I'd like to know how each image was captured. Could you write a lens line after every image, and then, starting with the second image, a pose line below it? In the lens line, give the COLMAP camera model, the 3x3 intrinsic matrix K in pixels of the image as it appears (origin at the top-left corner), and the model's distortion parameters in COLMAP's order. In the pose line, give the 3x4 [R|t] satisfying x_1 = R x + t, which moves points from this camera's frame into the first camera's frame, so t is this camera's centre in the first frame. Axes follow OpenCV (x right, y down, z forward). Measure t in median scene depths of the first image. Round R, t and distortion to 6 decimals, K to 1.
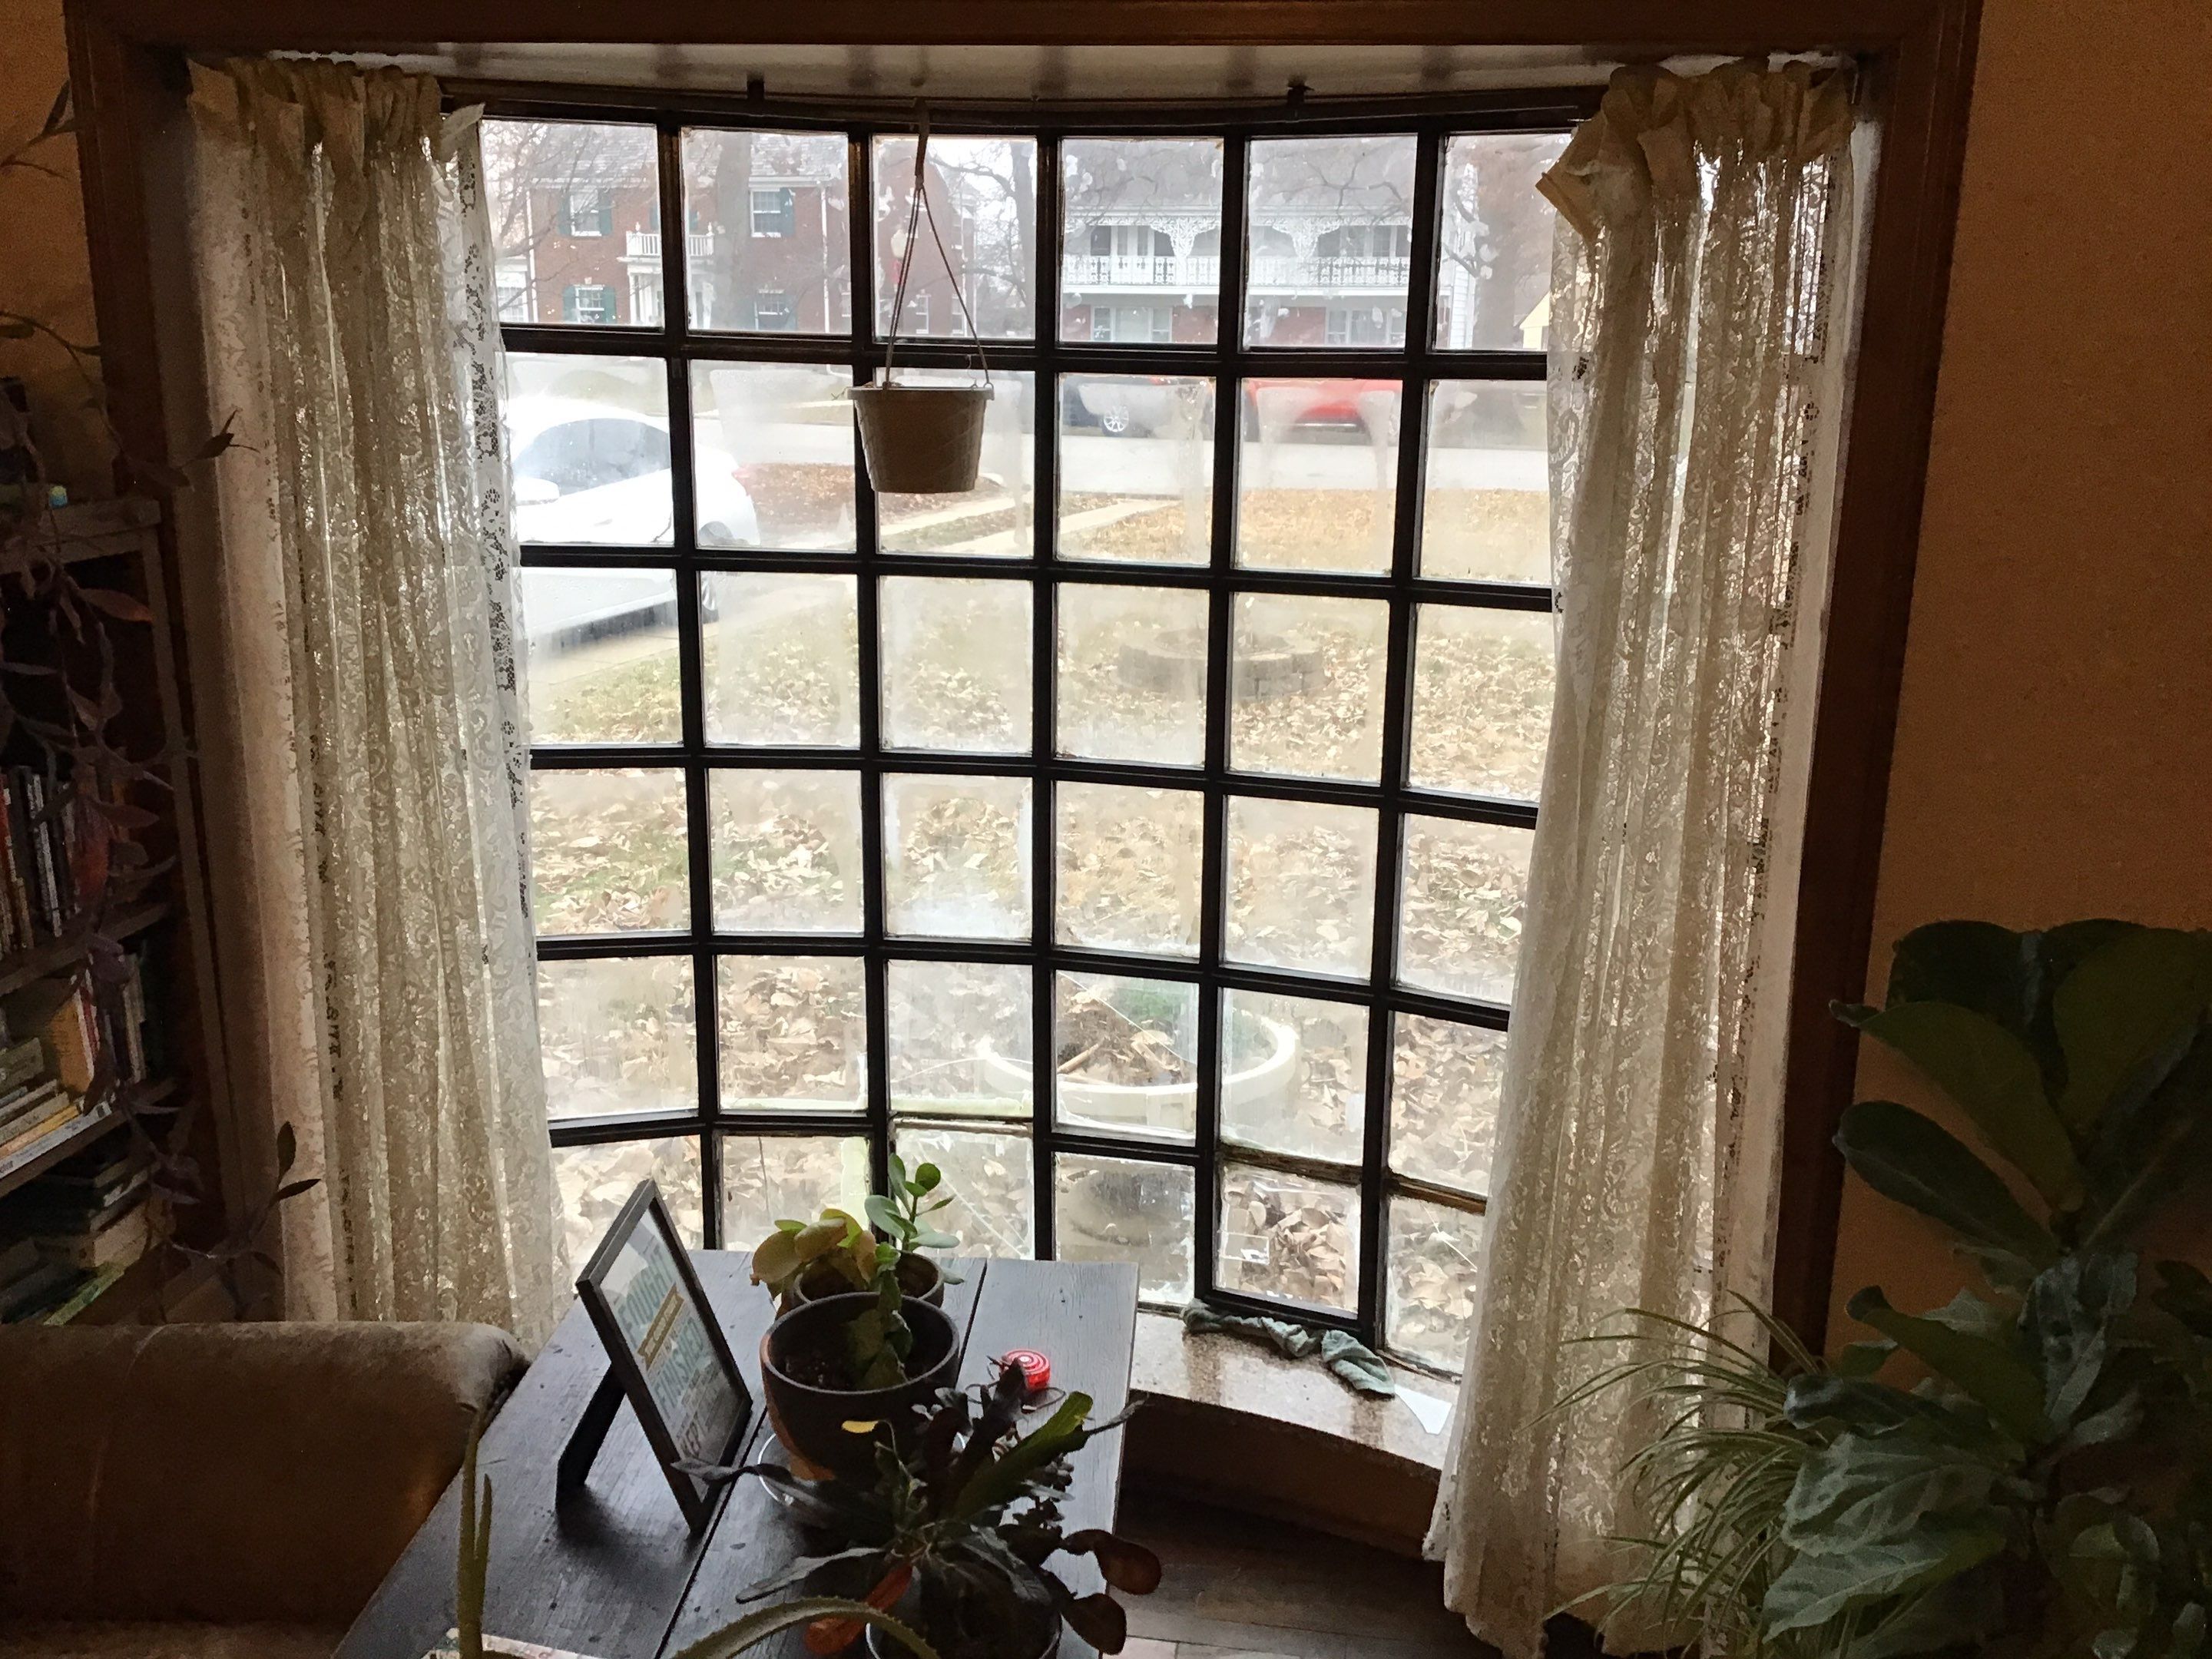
lens RADIAL K [[2004.6, 0, 1106.0], [0, 2004.6, 829.5], [0, 0, 1]] dist [0.098164, -0.319282]
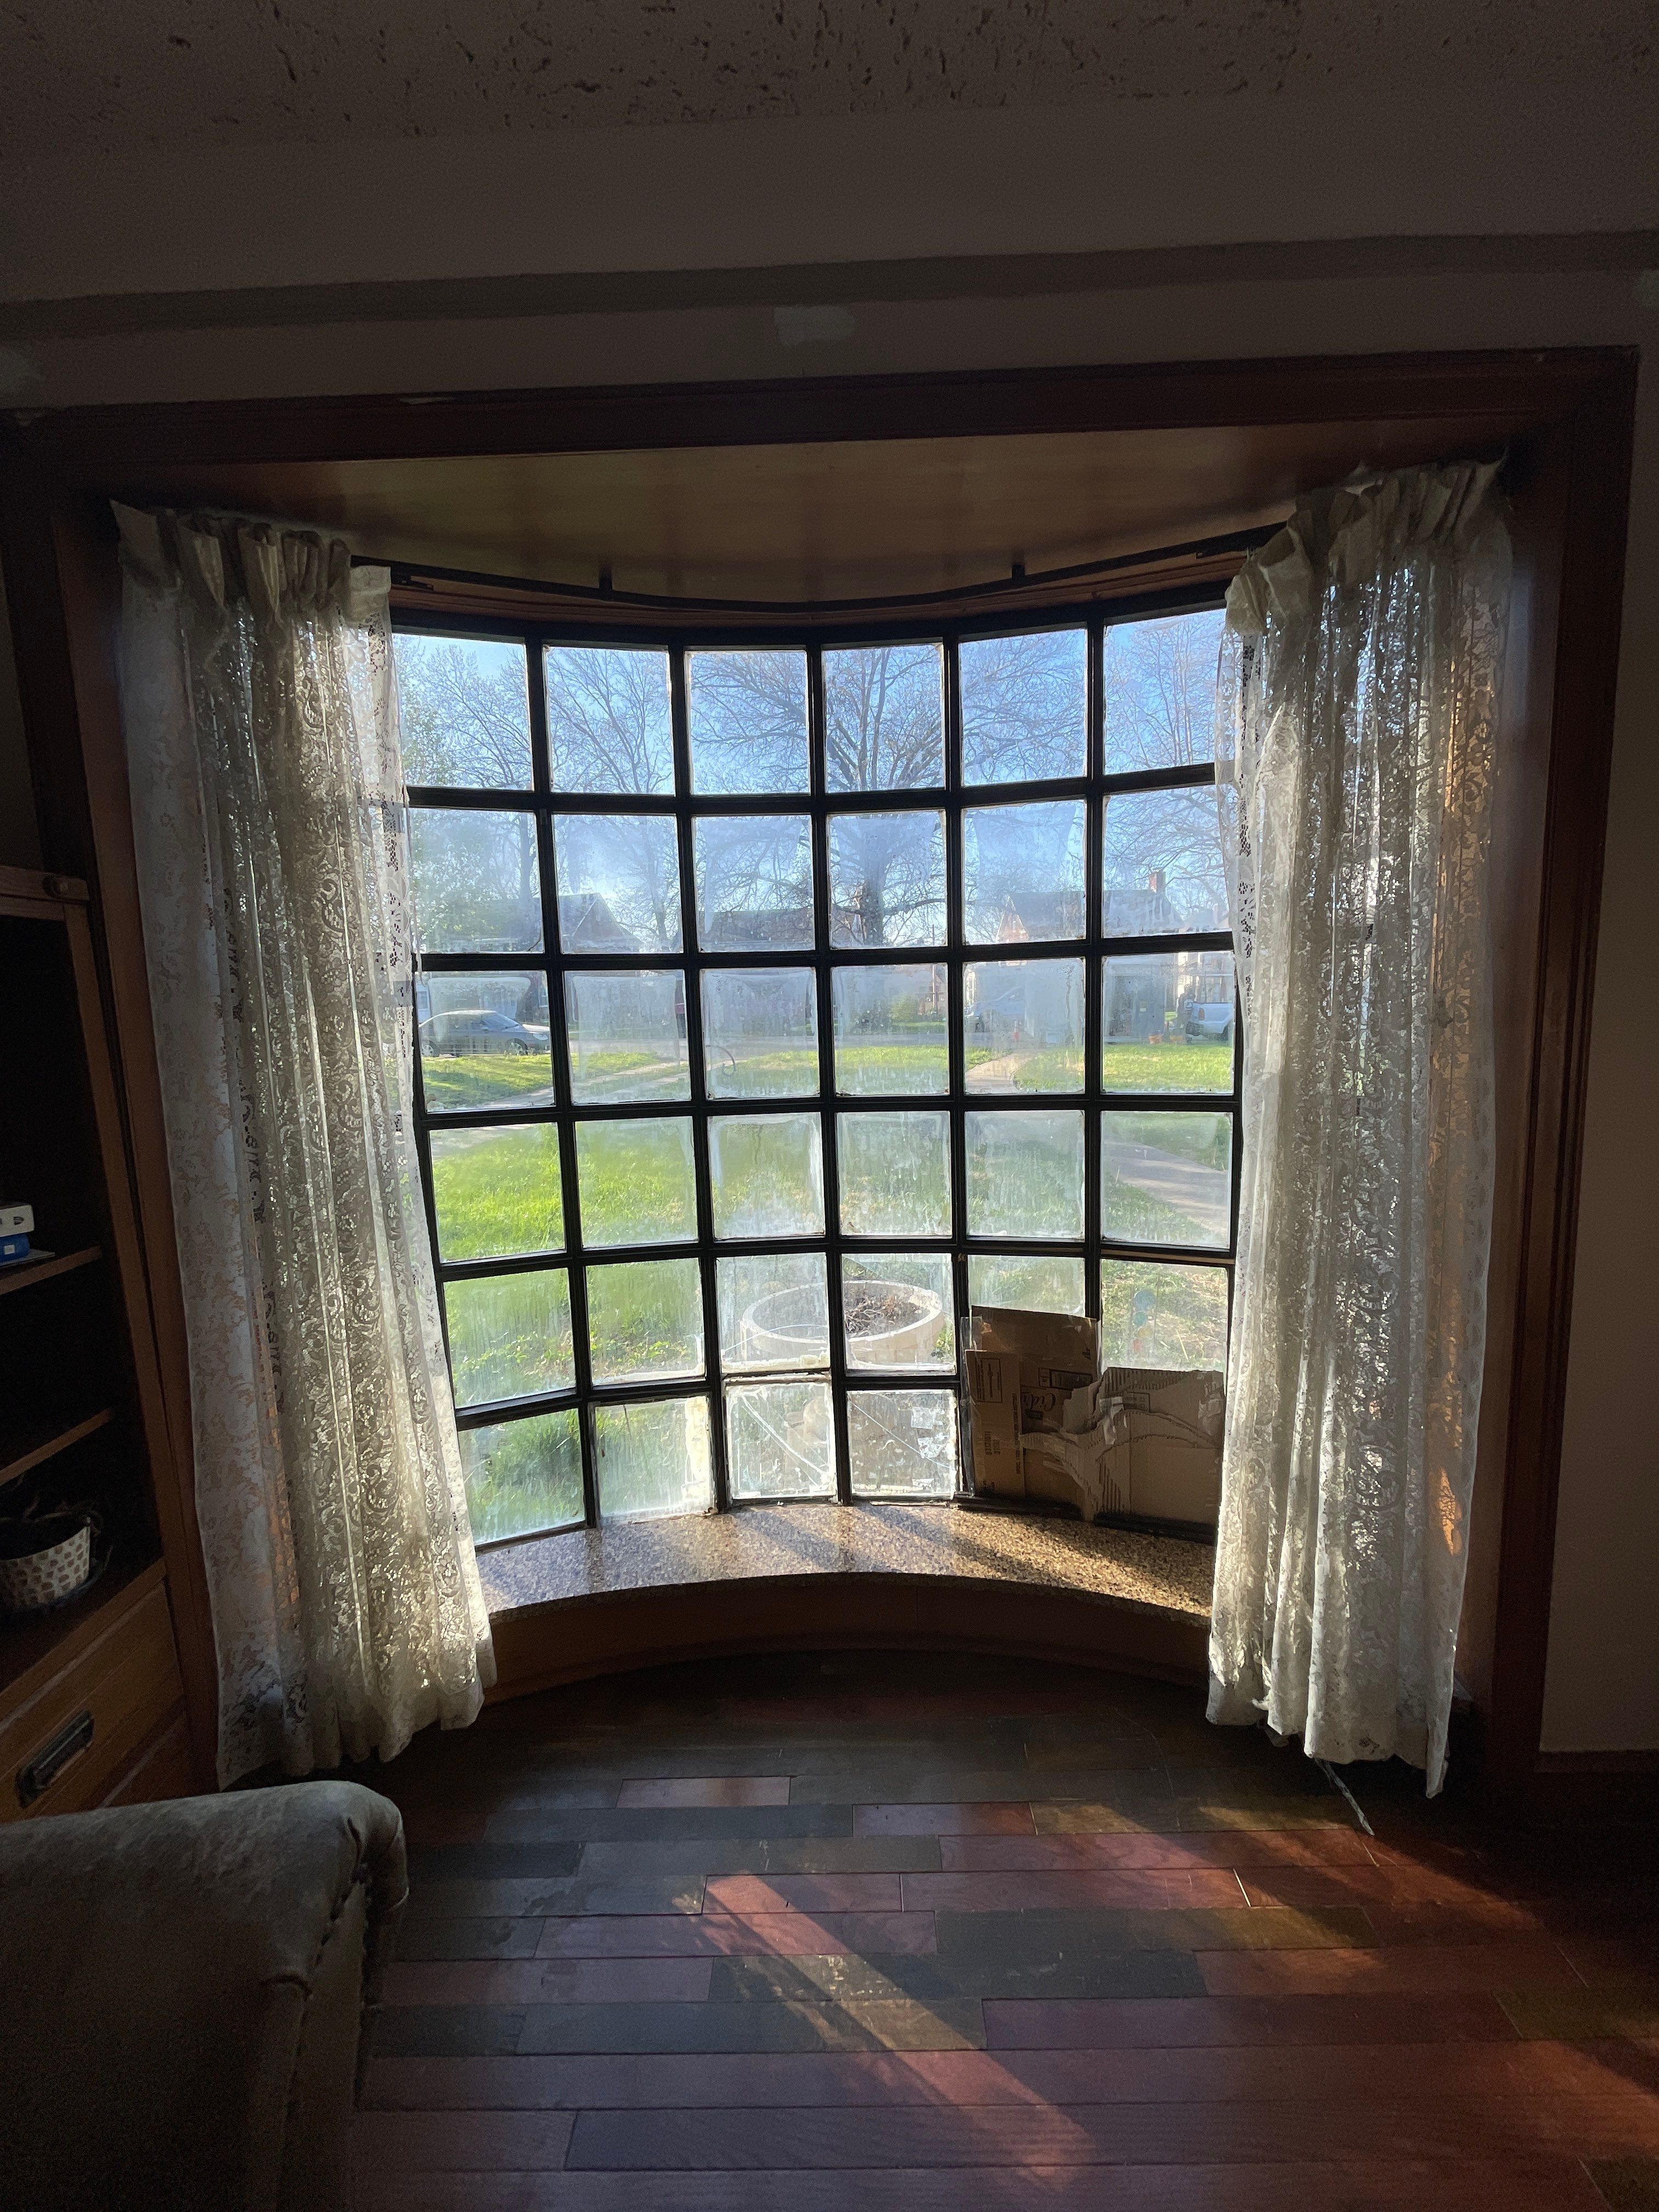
lens RADIAL K [[939.1, 0, 829.5], [0, 939.1, 1106.0], [0, 0, 1]] dist [0.013344, 0.000132]
pose [[0.984148, -0.058738, 0.167341, -0.134311], [0.079183, 0.989823, -0.118243, 0.044830], [-0.158692, 0.129619, 0.978783, 0.364615]]
